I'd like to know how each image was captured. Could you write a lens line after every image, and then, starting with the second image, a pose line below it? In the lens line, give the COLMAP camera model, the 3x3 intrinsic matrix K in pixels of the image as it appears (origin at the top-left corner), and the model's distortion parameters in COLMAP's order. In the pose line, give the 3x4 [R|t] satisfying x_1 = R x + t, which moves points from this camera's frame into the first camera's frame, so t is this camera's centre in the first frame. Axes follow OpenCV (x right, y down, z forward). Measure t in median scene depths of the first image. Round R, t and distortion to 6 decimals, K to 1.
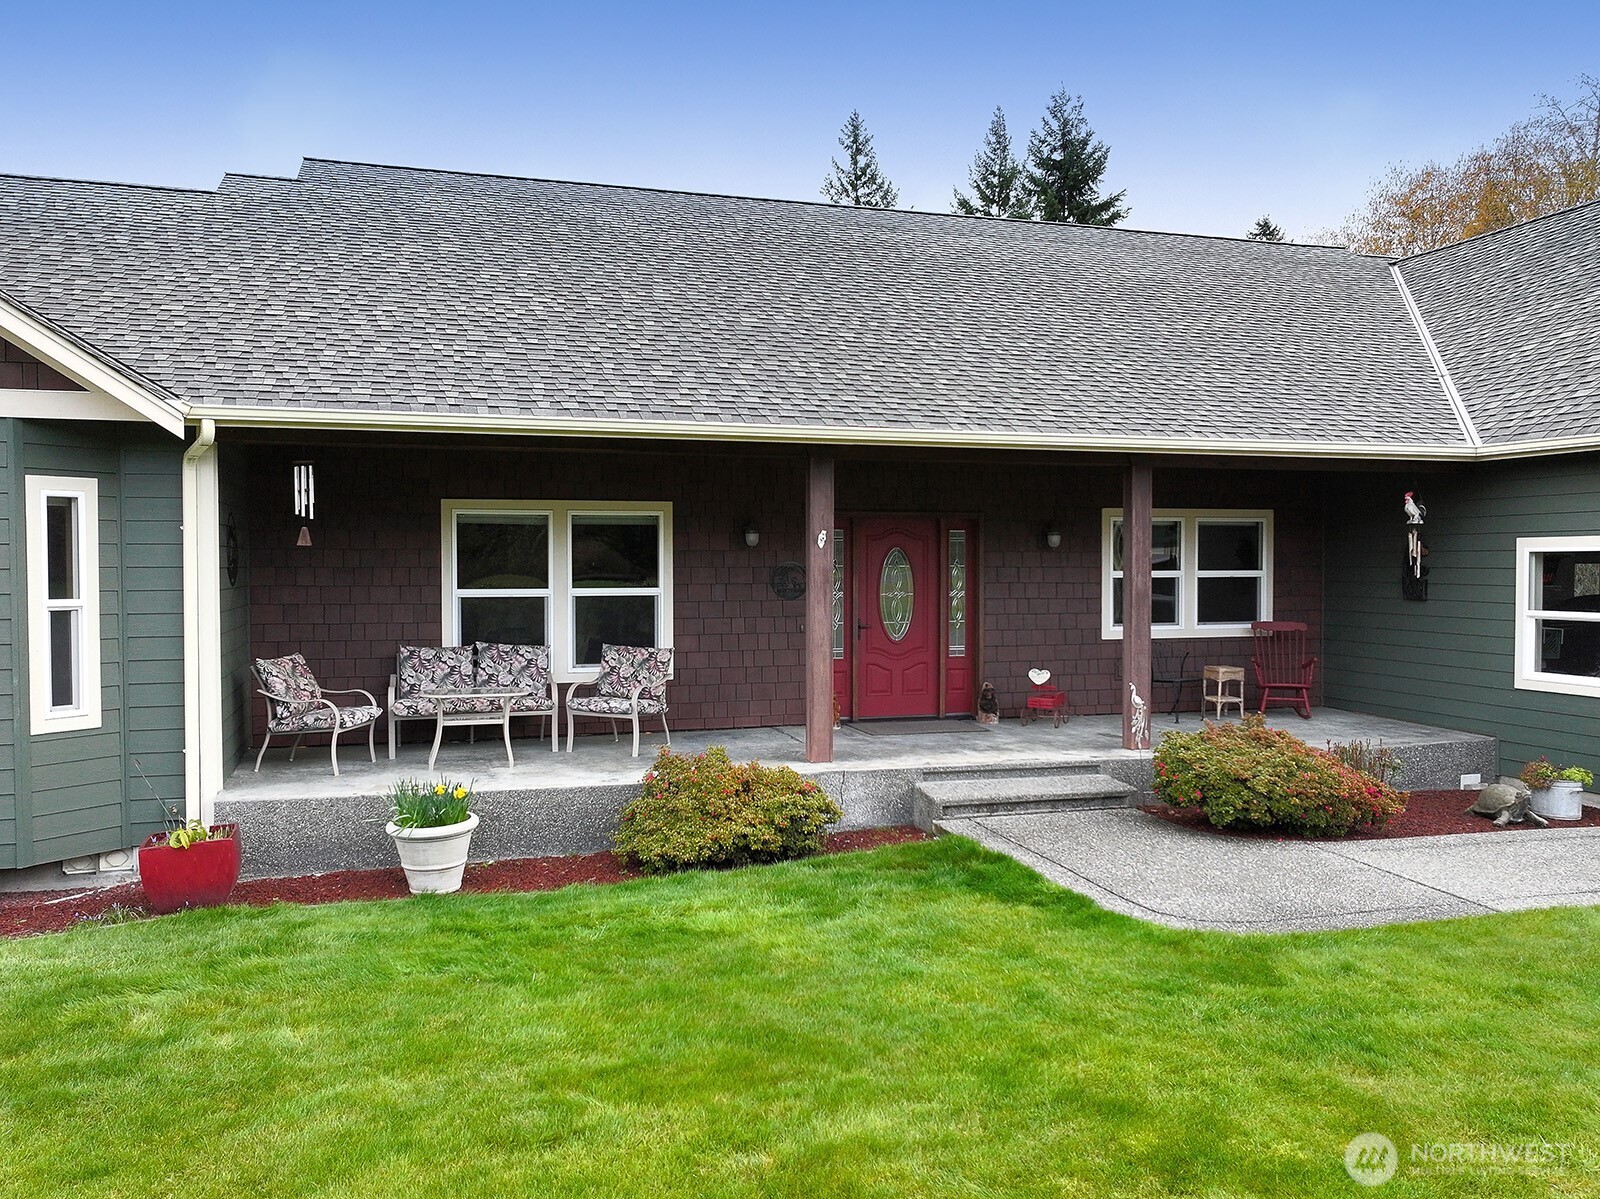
lens RADIAL K [[1282.1, 0, 794.2], [0, 1282.1, 597.0], [0, 0, 1]] dist [0.006937, -0.008496]
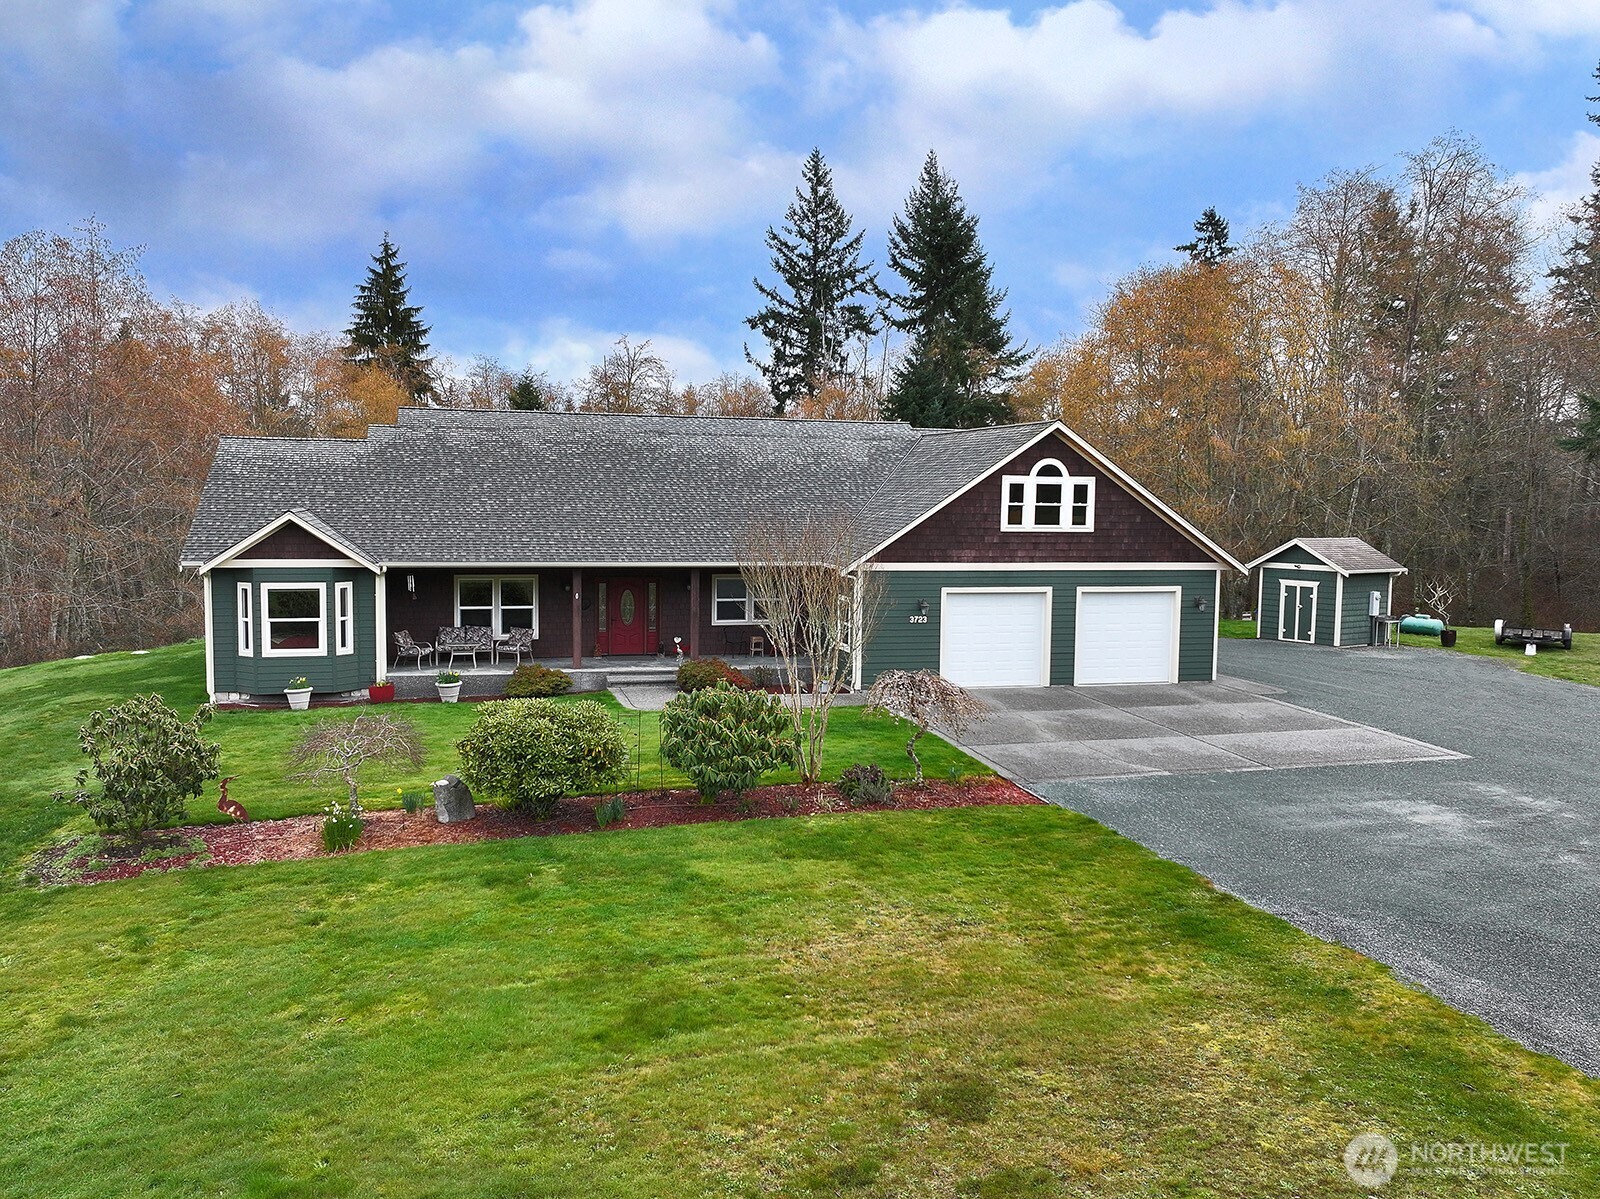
lens RADIAL K [[1282.1, 0, 794.2], [0, 1282.1, 597.0], [0, 0, 1]] dist [0.006937, -0.008496]
pose [[0.999370, 0.015818, -0.031786, 0.602284], [-0.014028, 0.998345, 0.055770, -0.208830], [0.032615, -0.055289, 0.997938, -1.921012]]
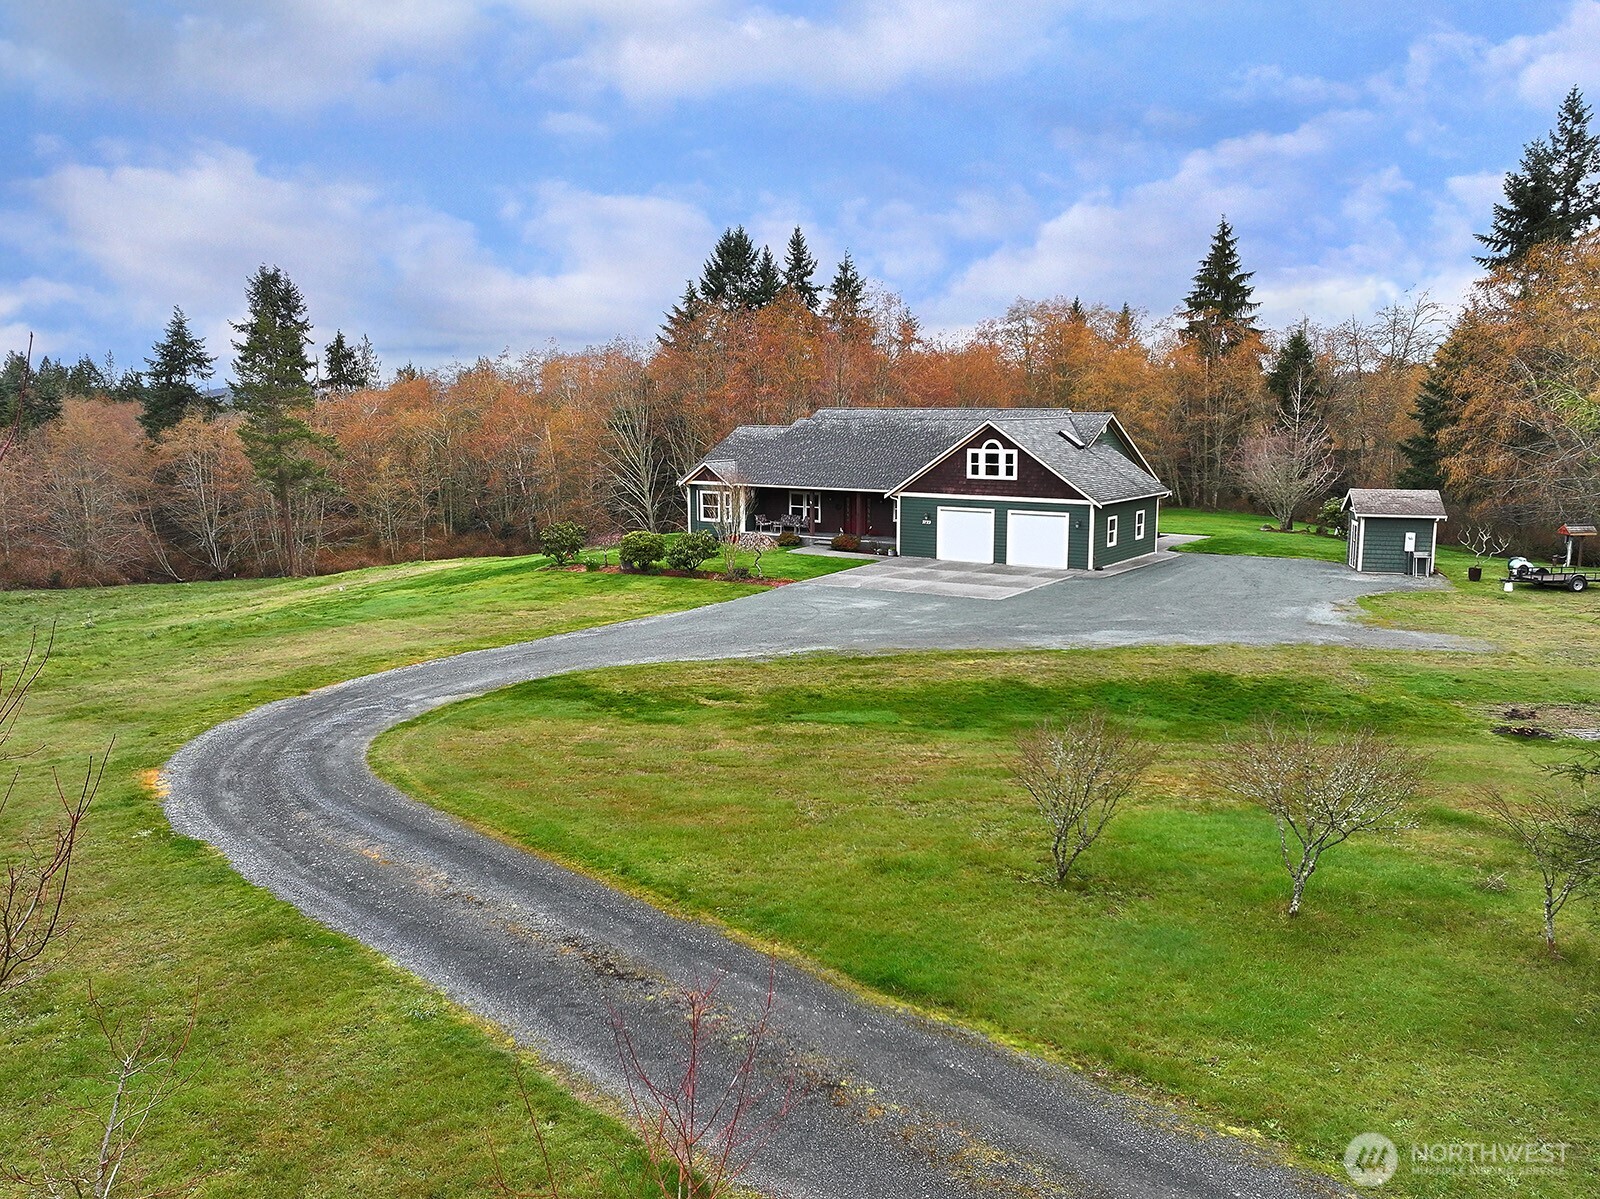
lens RADIAL K [[1282.1, 0, 794.2], [0, 1282.1, 597.0], [0, 0, 1]] dist [0.006937, -0.008496]
pose [[0.623900, 0.116045, -0.772840, 4.867123], [-0.018383, 0.990820, 0.133936, -0.422473], [0.781288, -0.069356, 0.620306, -3.035633]]
